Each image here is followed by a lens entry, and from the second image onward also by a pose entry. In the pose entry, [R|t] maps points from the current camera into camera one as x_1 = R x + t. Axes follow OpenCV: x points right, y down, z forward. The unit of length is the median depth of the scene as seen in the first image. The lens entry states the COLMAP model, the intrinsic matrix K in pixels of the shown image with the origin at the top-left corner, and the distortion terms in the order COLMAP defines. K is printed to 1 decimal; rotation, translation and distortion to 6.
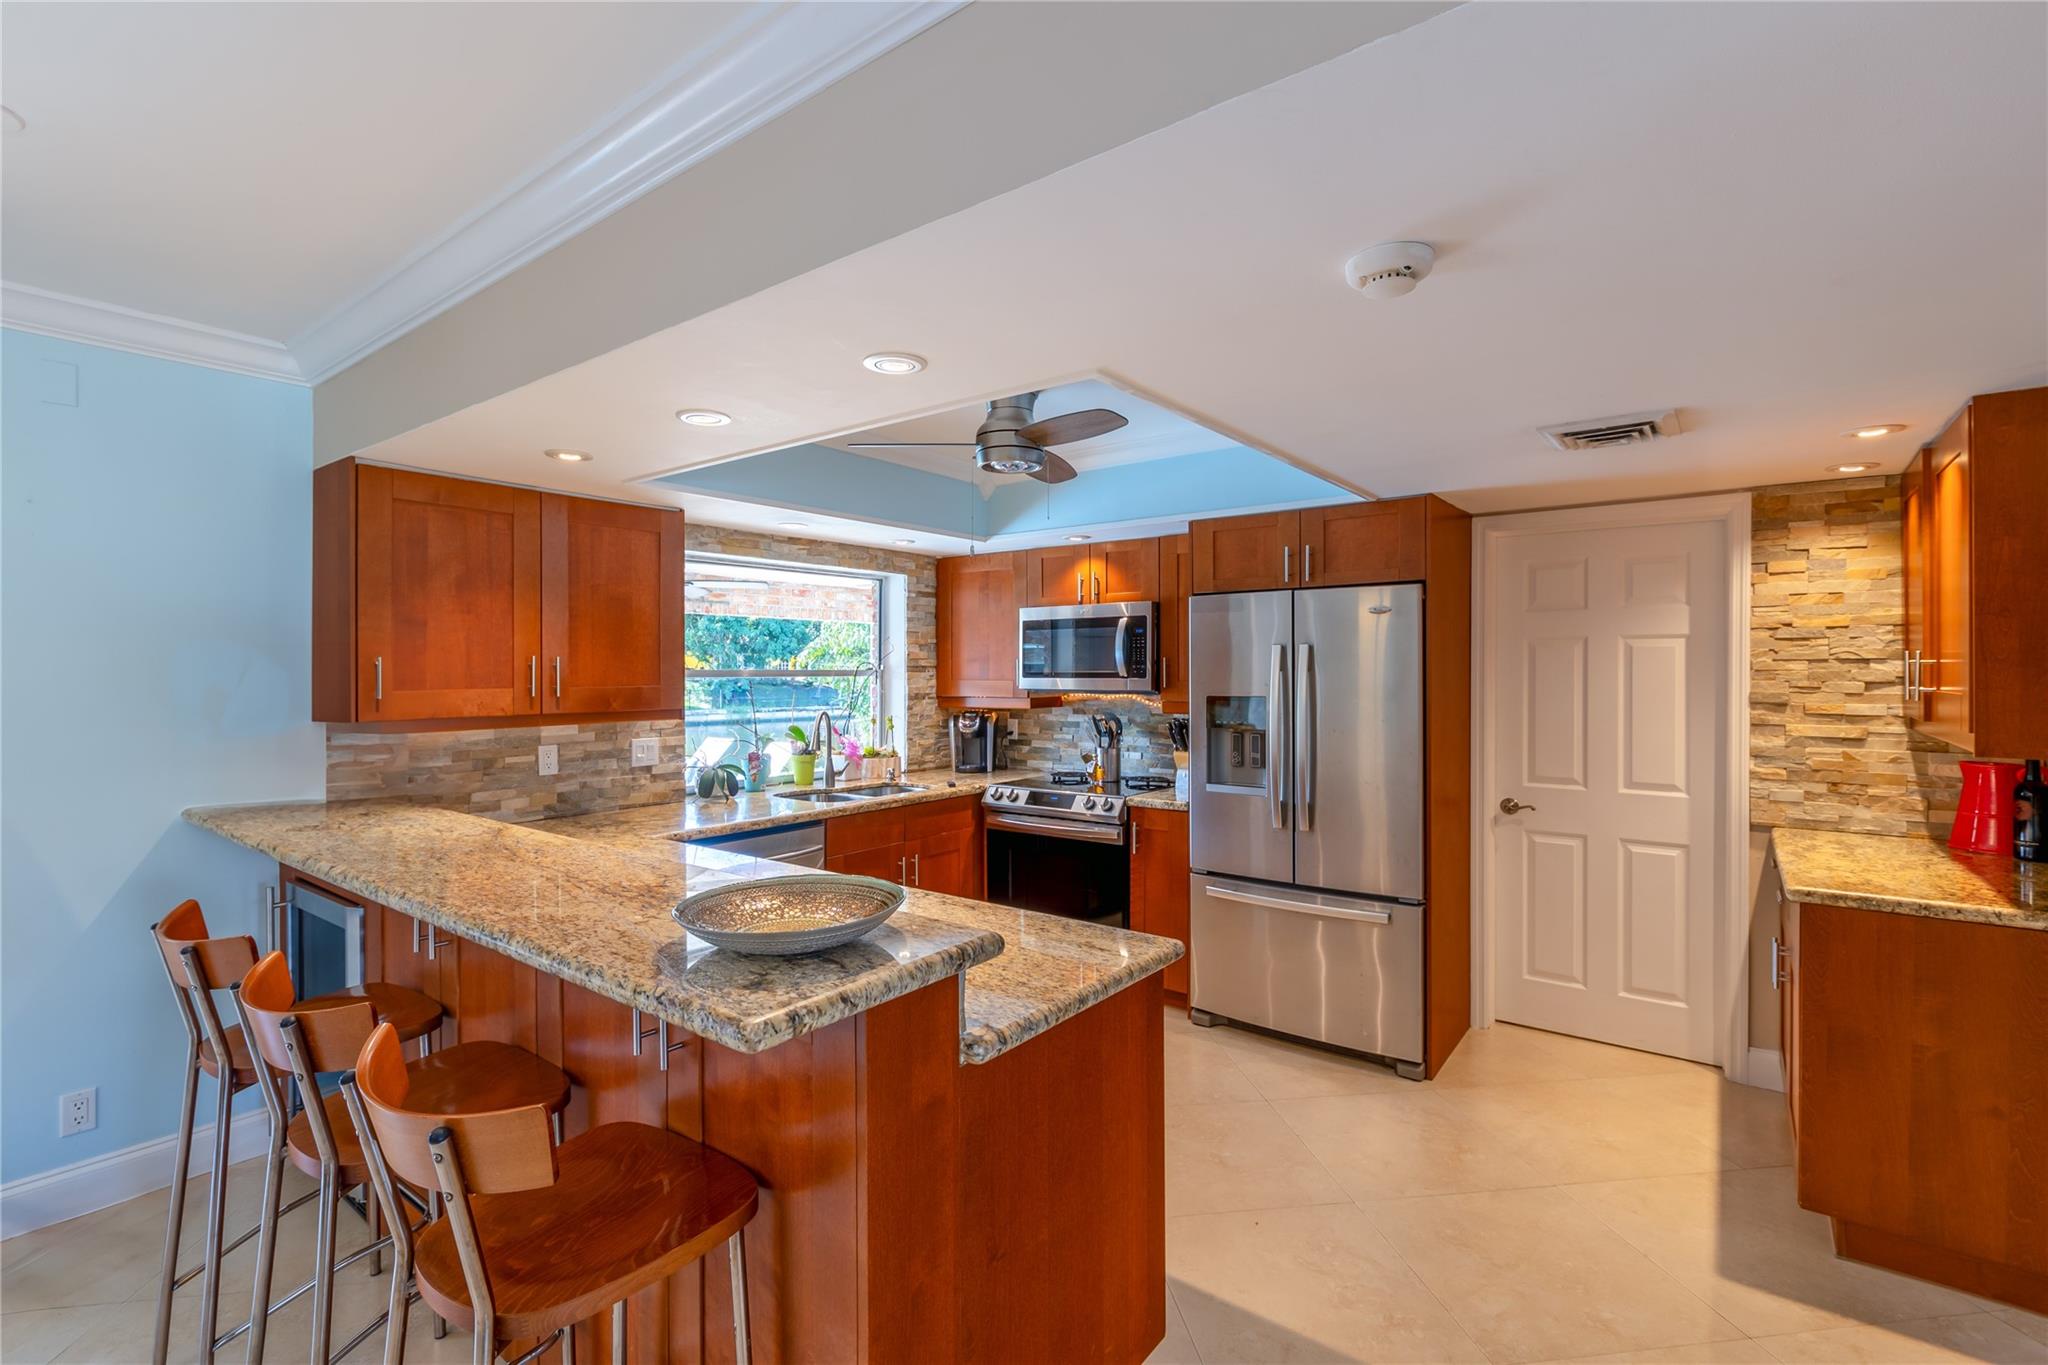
lens RADIAL K [[923.8, 0, 1009.7], [0, 923.8, 667.7], [0, 0, 1]] dist [-0.001283, -0.000070]
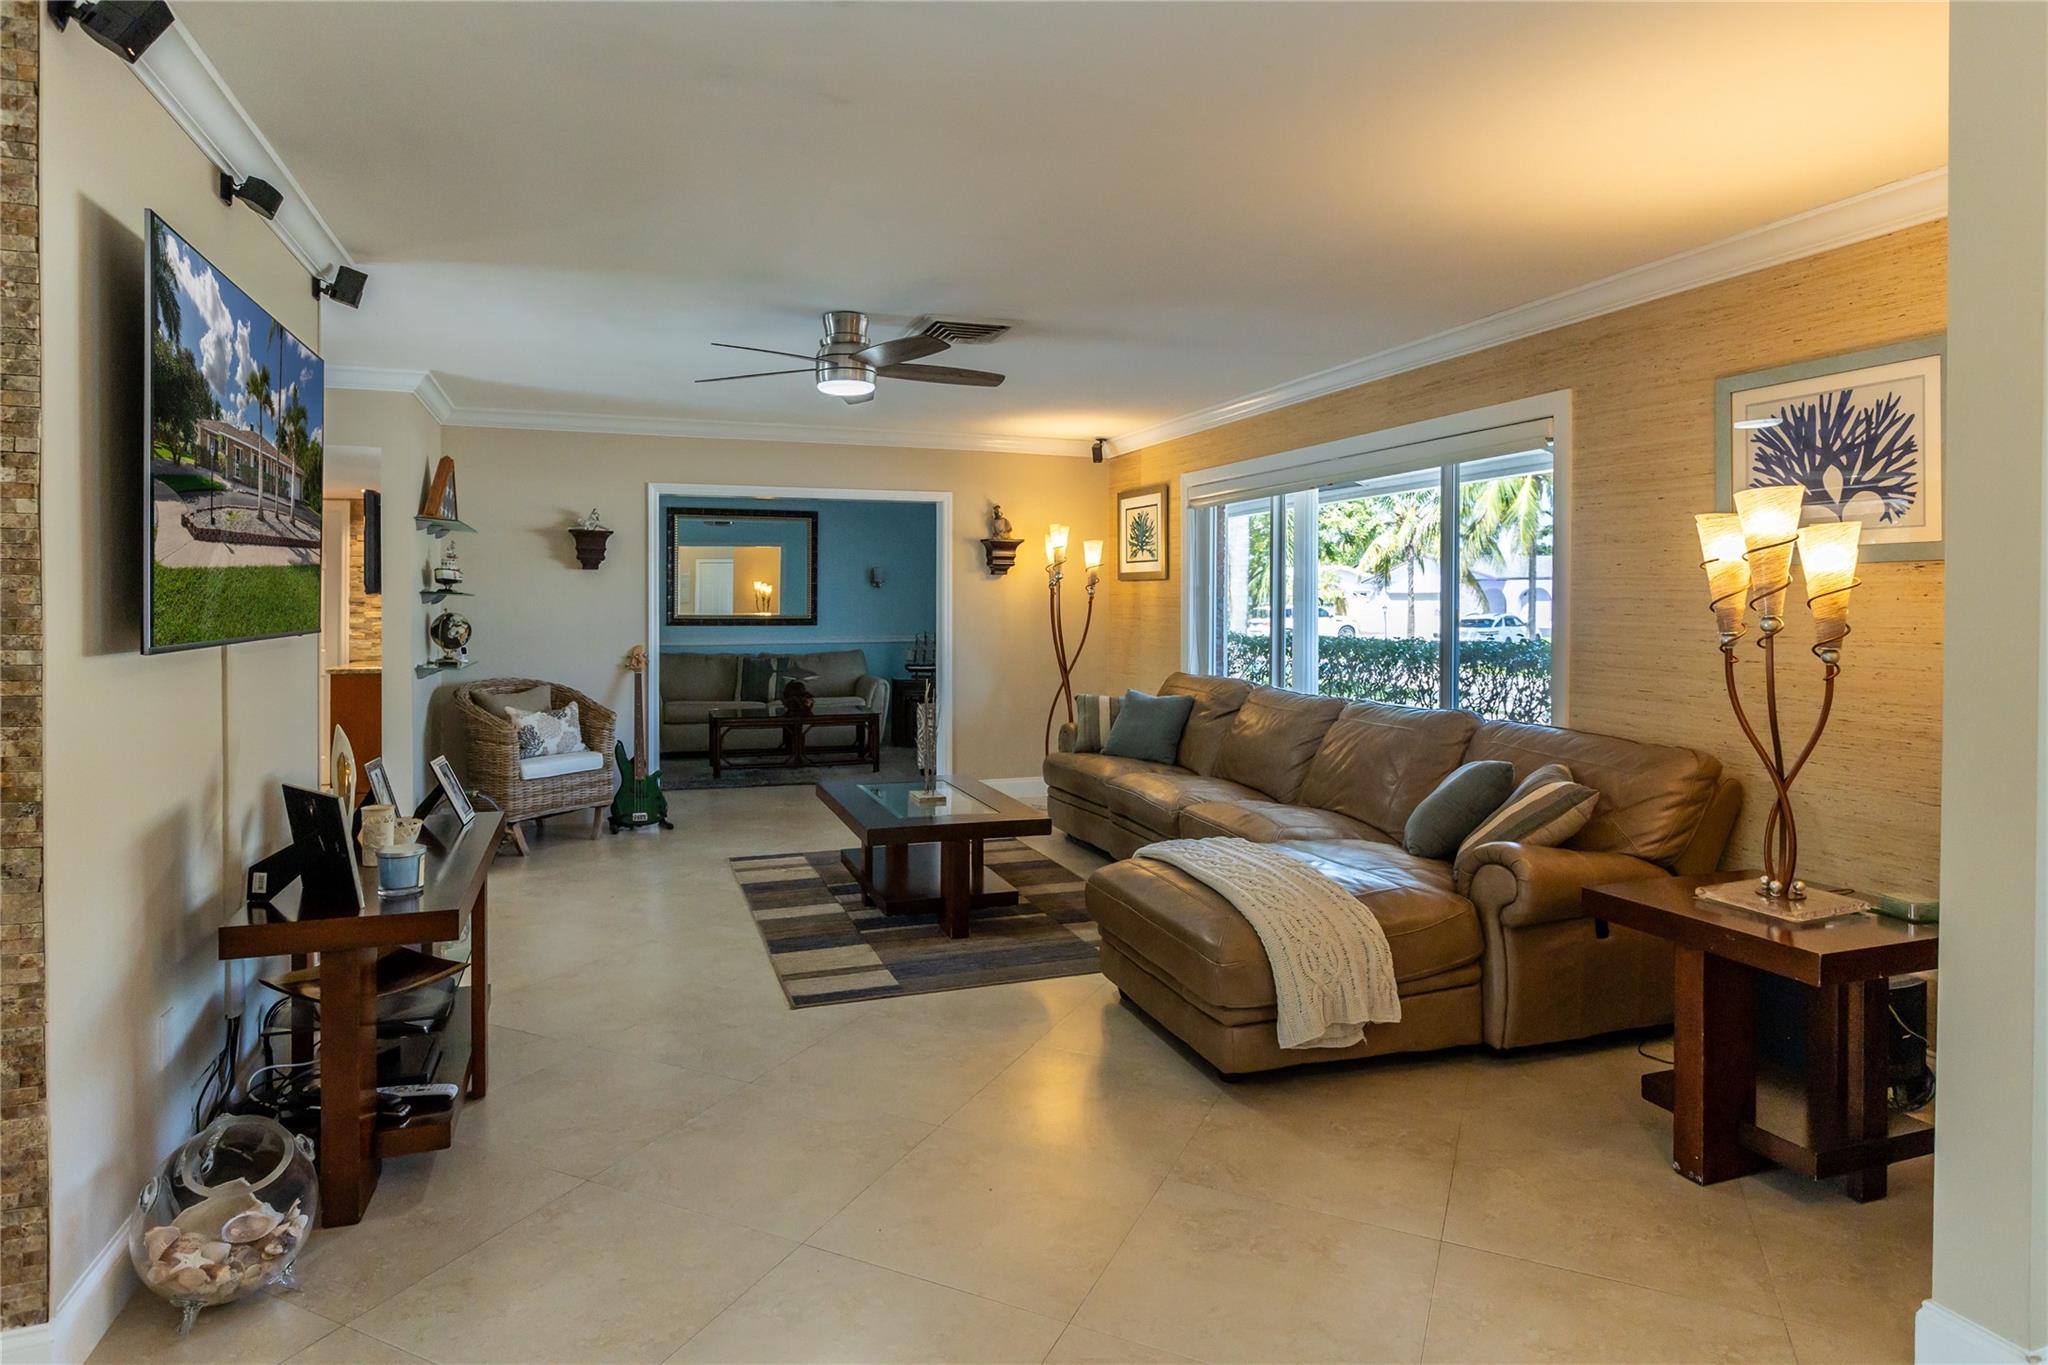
lens RADIAL K [[1146.9, 0, 988.0], [0, 1146.9, 609.9], [0, 0, 1]] dist [0.000507, -0.000486]
pose [[0.546509, -0.002118, 0.837450, -0.517751], [-0.002699, 0.999987, 0.004291, 0.035808], [-0.837449, -0.004605, 0.546497, -1.447055]]
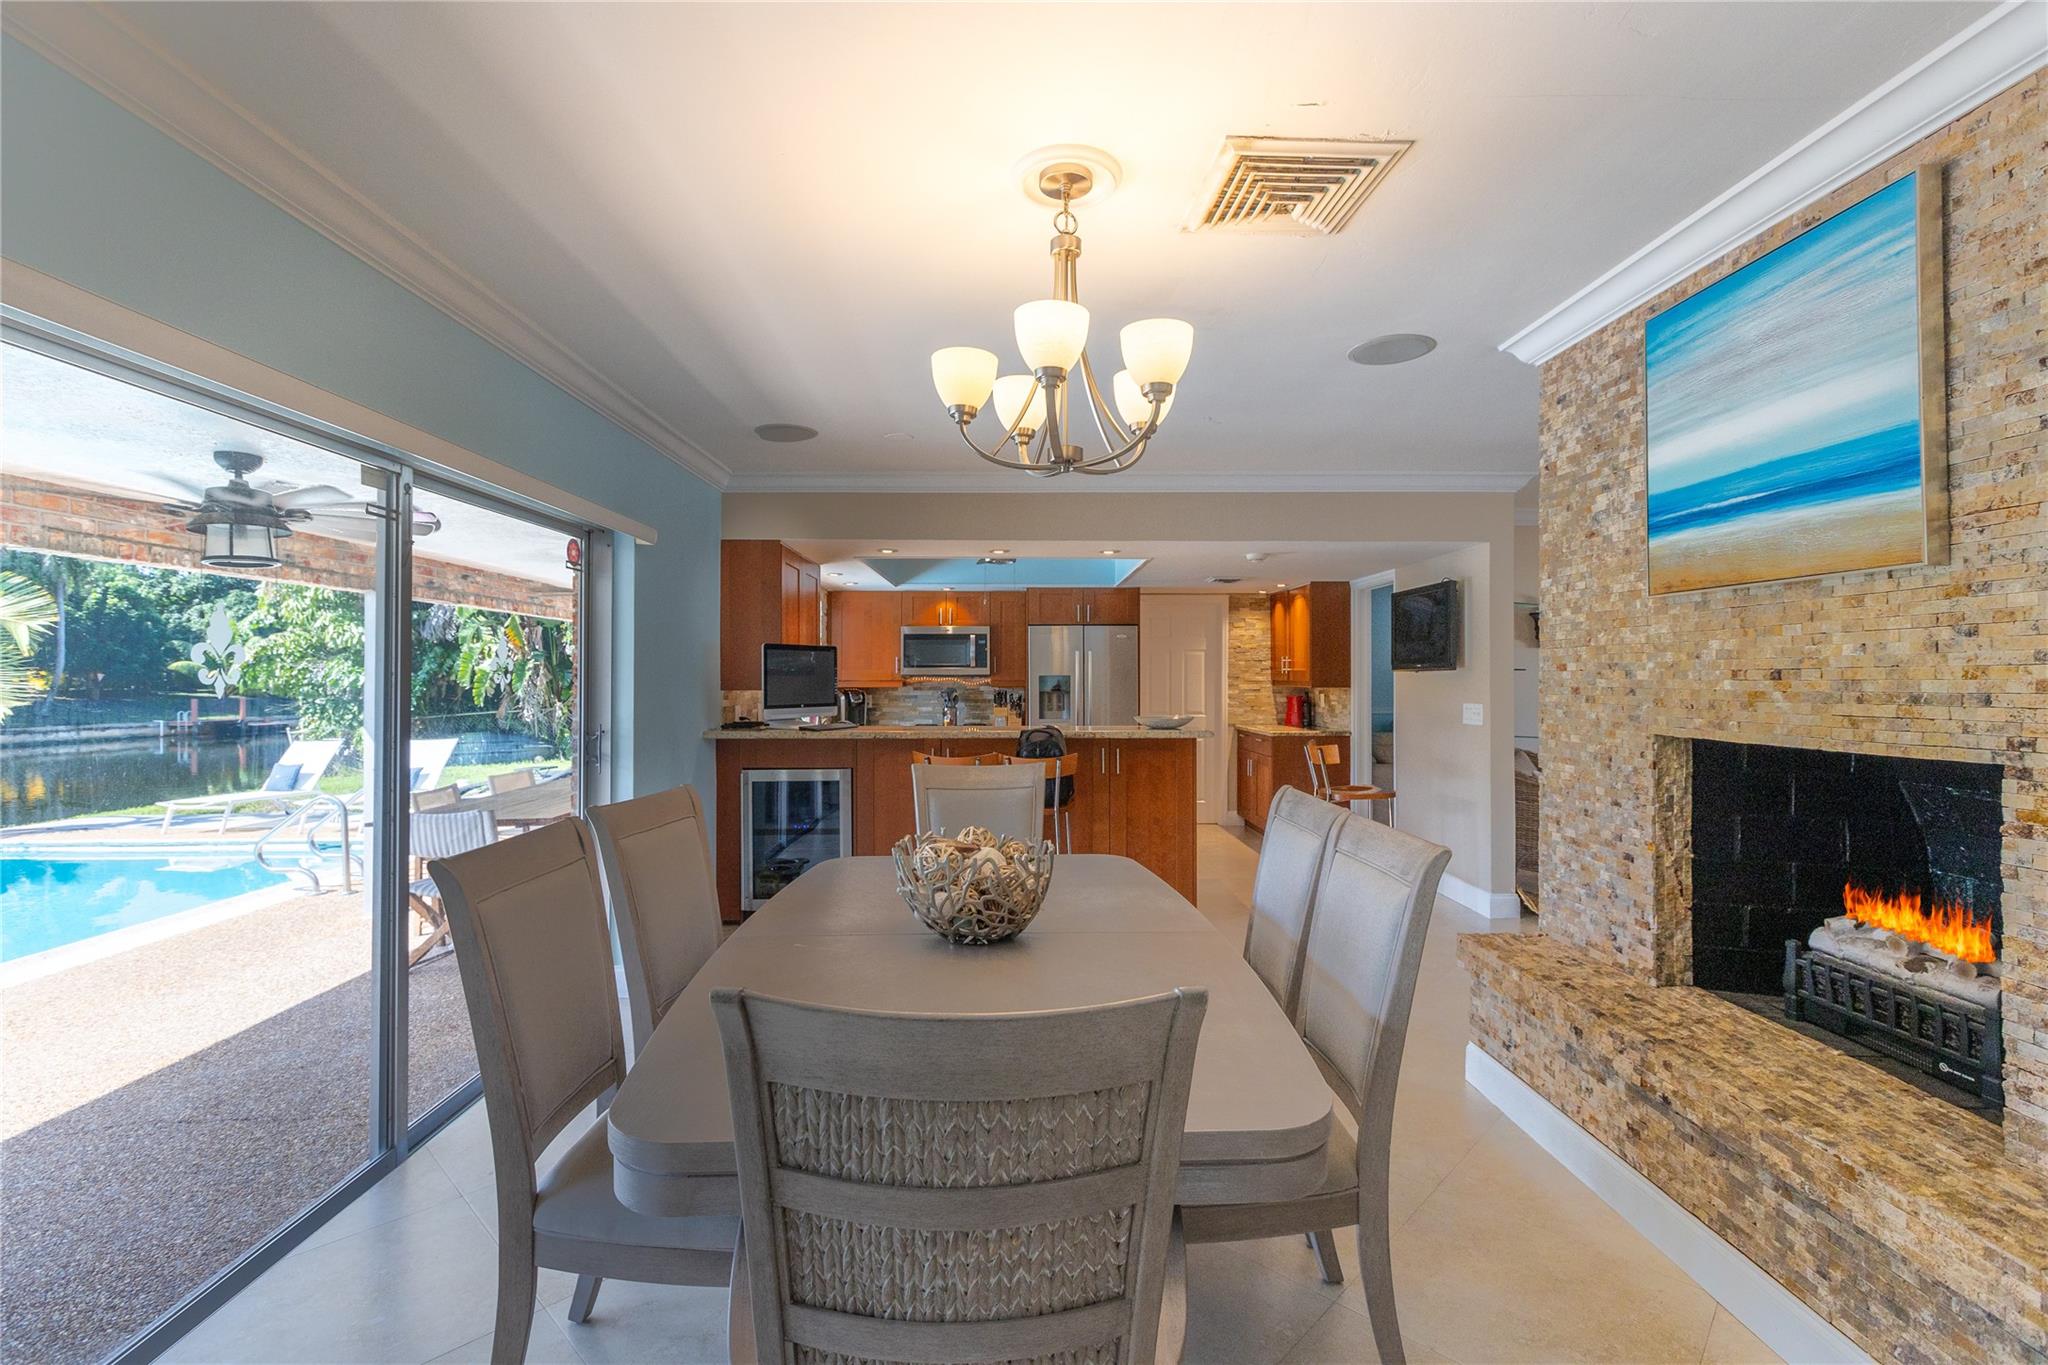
lens RADIAL K [[908.7, 0, 1024.9], [0, 908.7, 674.4], [0, 0, 1]] dist [0.001466, -0.000125]
pose [[0.779393, 0.003994, 0.626522, -1.101281], [-0.002742, 0.999992, -0.002964, 0.035183], [-0.626529, 0.000593, 0.779398, -0.553444]]
